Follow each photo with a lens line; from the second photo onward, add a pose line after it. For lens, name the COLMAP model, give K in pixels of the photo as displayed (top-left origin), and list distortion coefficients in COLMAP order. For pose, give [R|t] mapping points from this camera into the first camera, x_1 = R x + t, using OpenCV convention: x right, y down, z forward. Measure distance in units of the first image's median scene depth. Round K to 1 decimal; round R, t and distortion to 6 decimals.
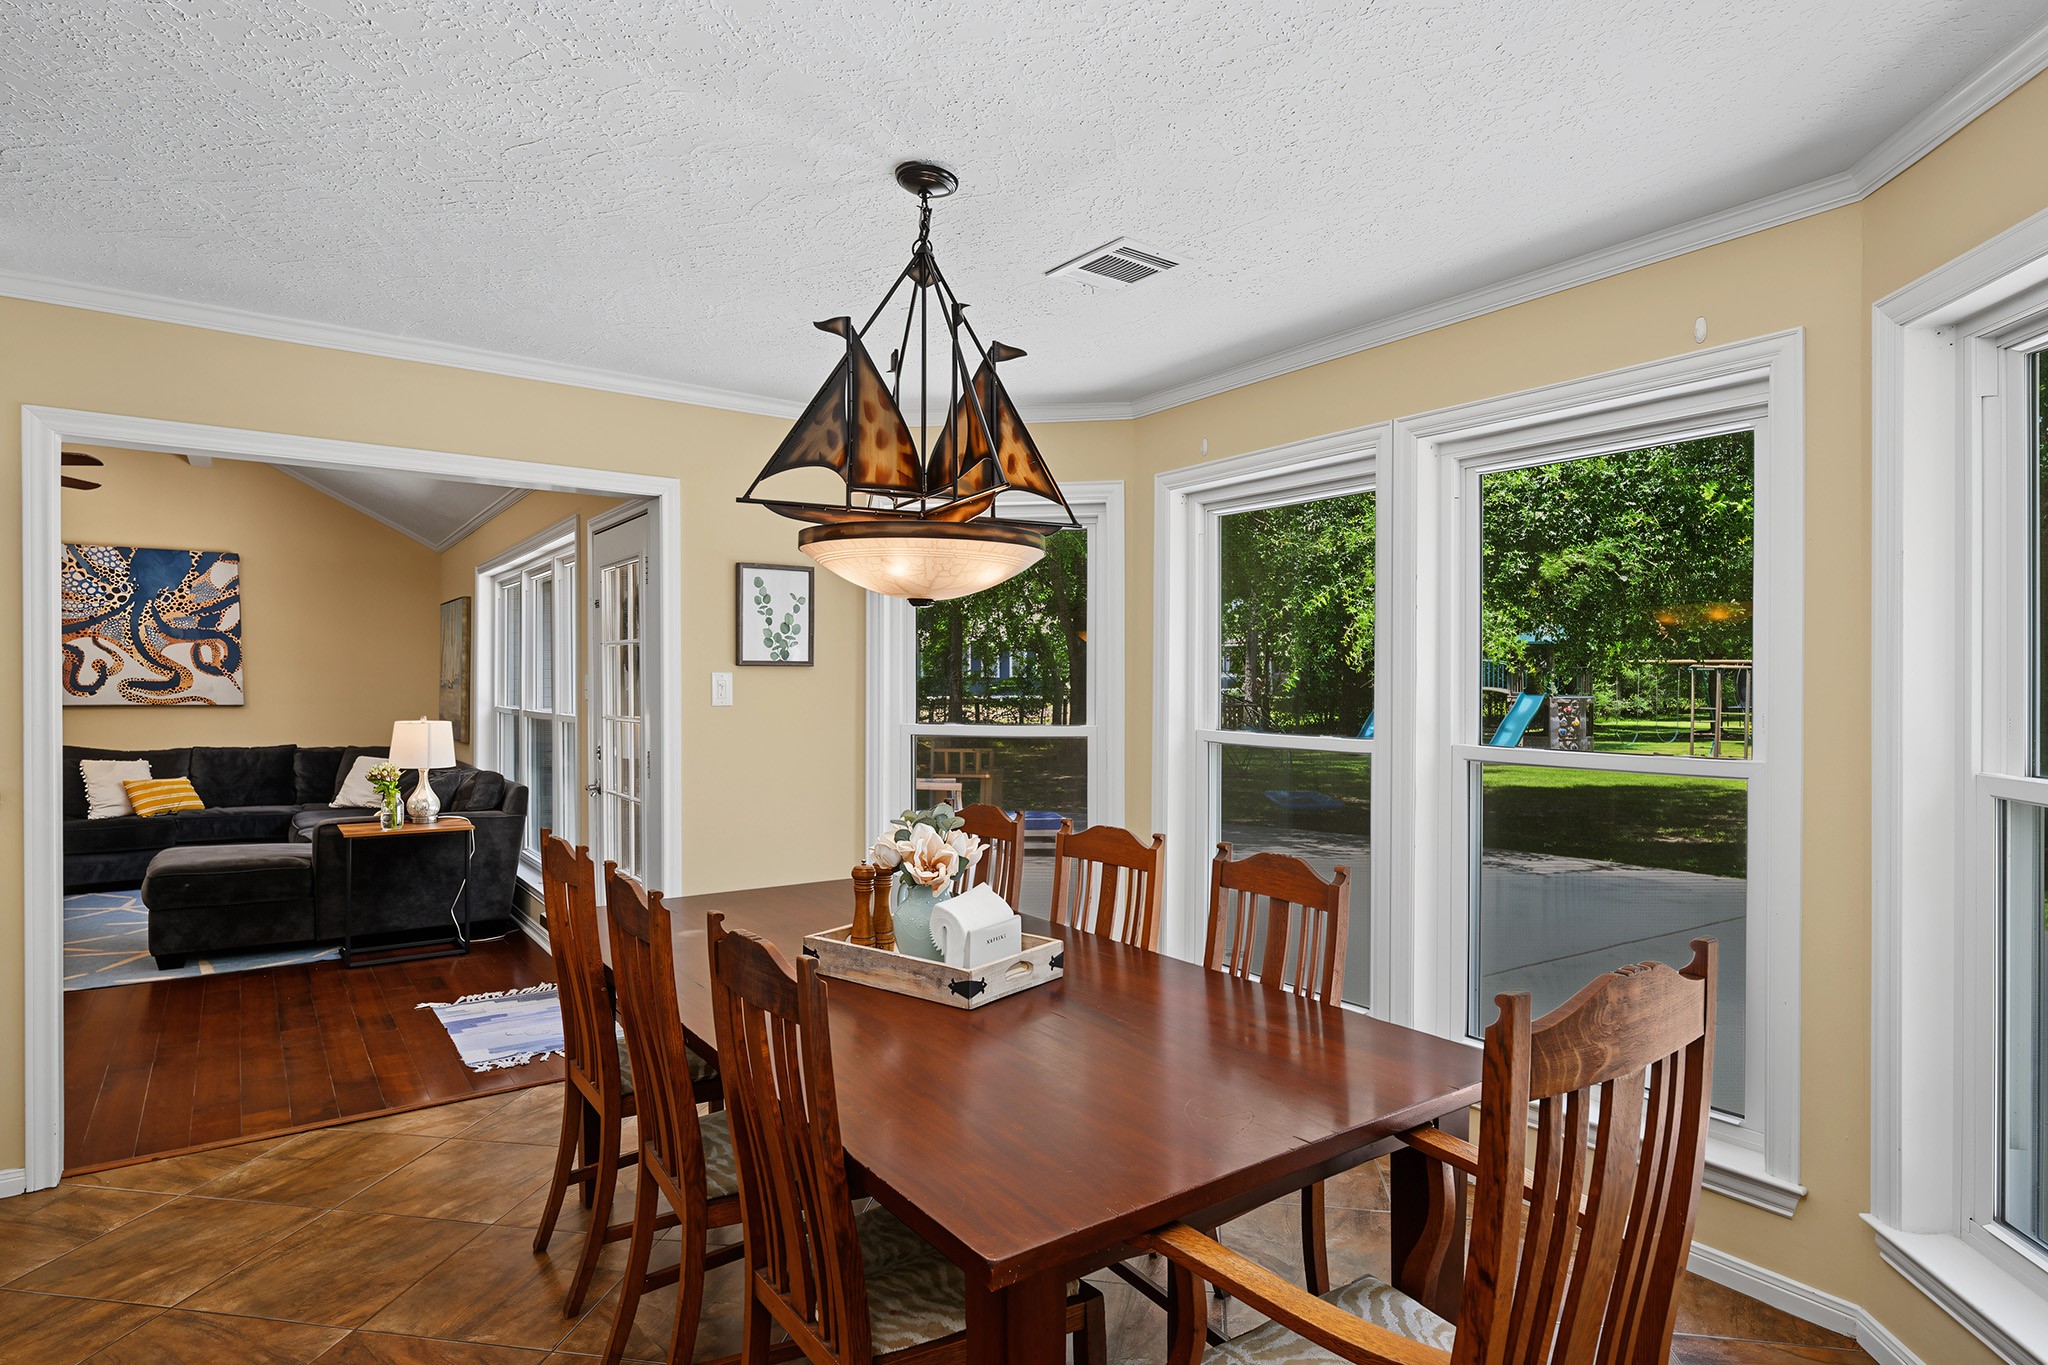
lens RADIAL K [[1097.3, 0, 1016.8], [0, 1097.3, 684.5], [0, 0, 1]] dist [0.001543, 0.001075]
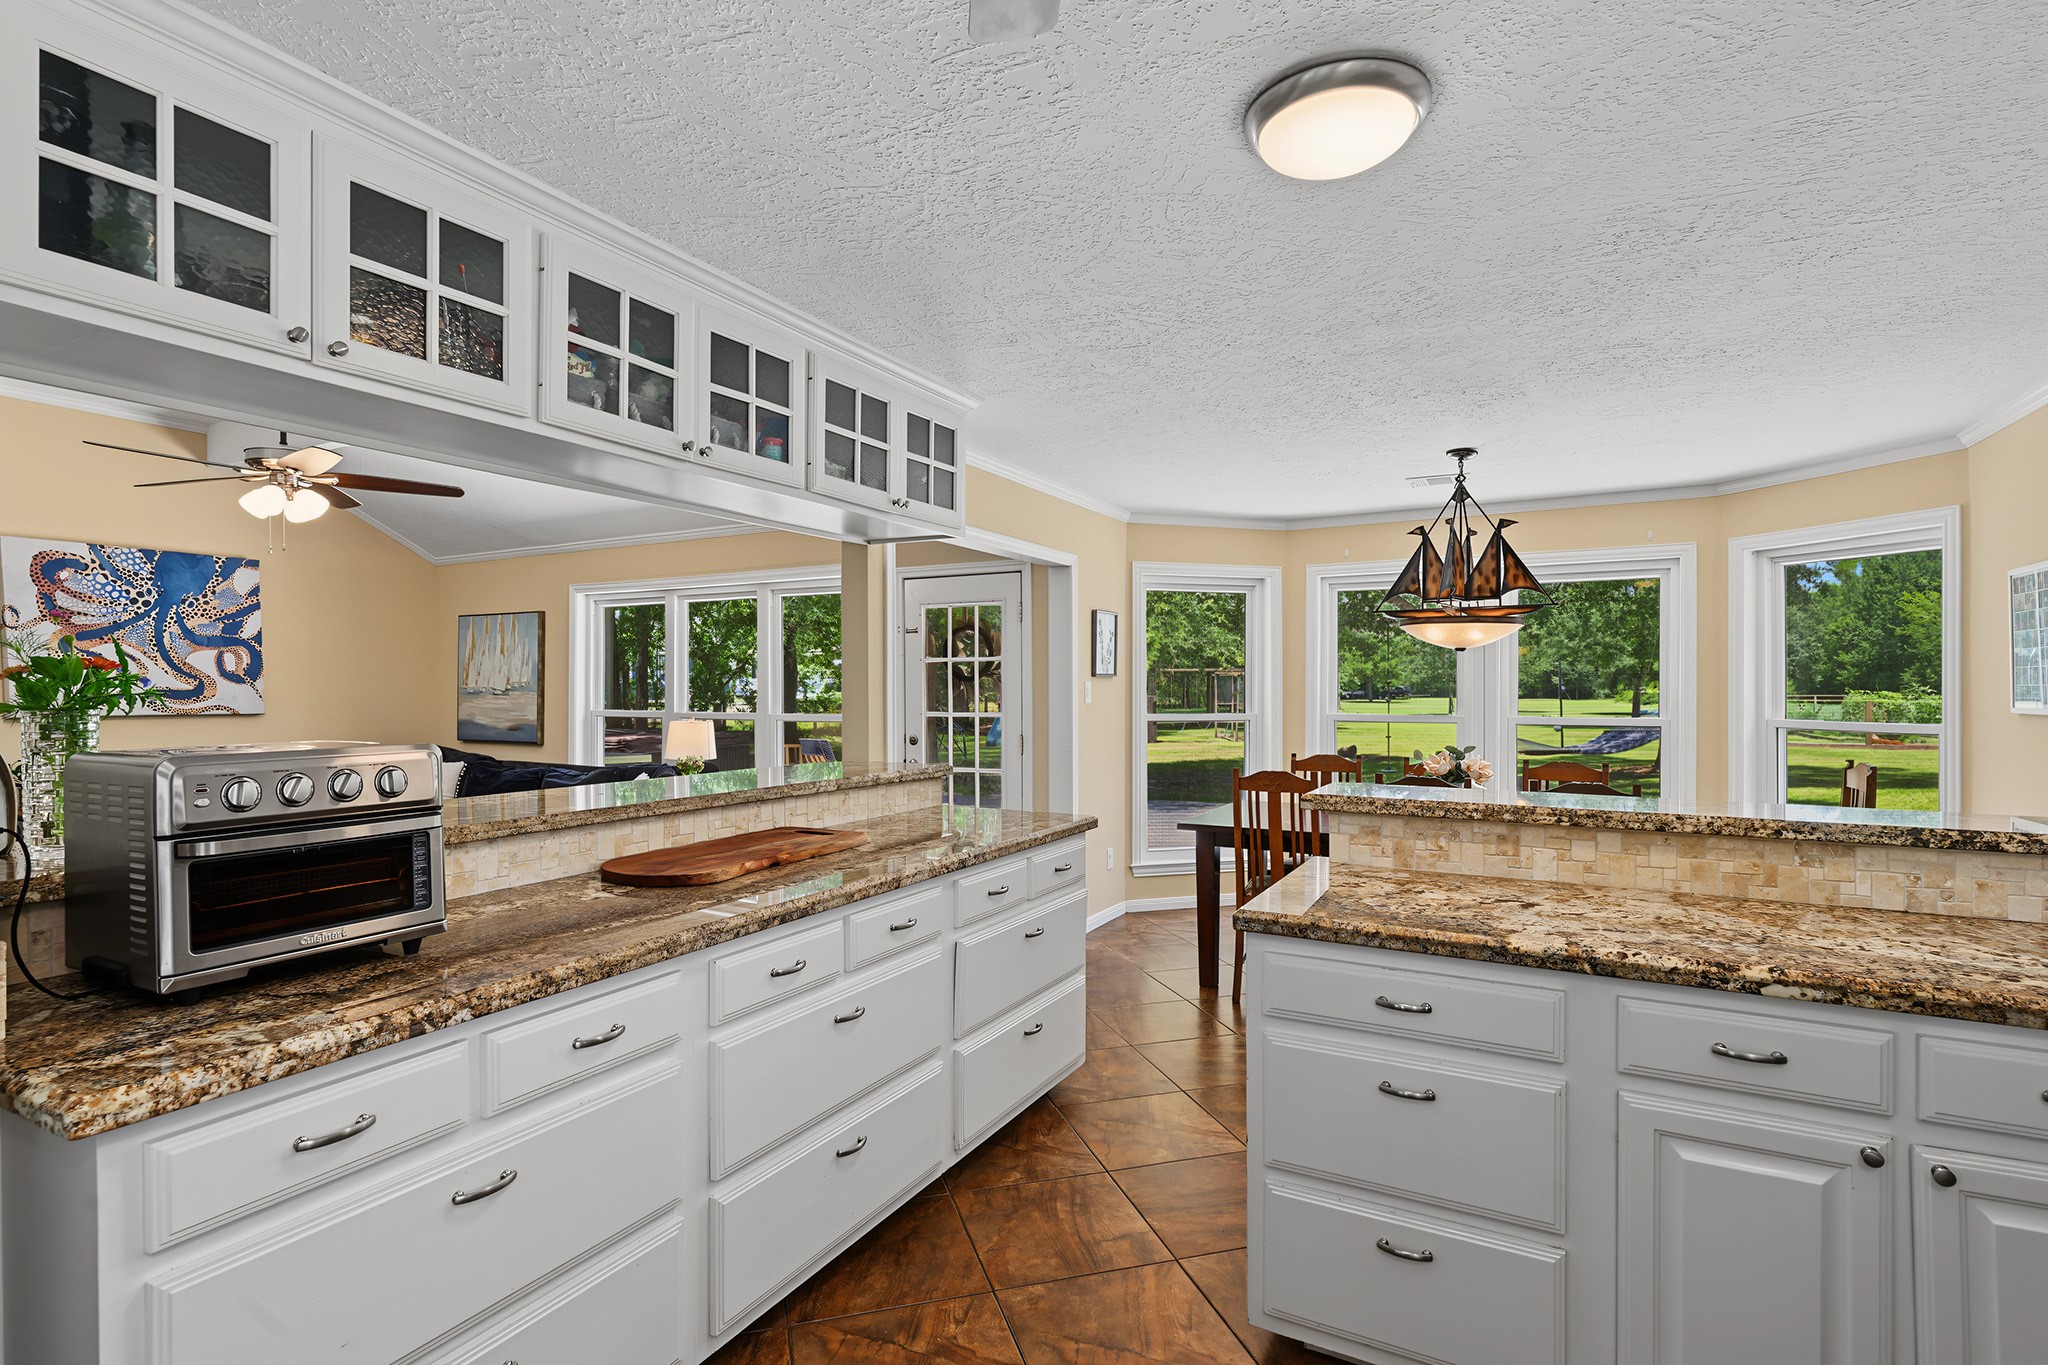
lens RADIAL K [[1004.4, 0, 1018.1], [0, 1004.4, 685.8], [0, 0, 1]] dist [0.000100, 0.000634]
pose [[0.898143, -0.003710, 0.439689, -0.519753], [0.004868, 0.999987, -0.001507, -0.001790], [-0.439677, 0.003494, 0.898149, -0.113382]]
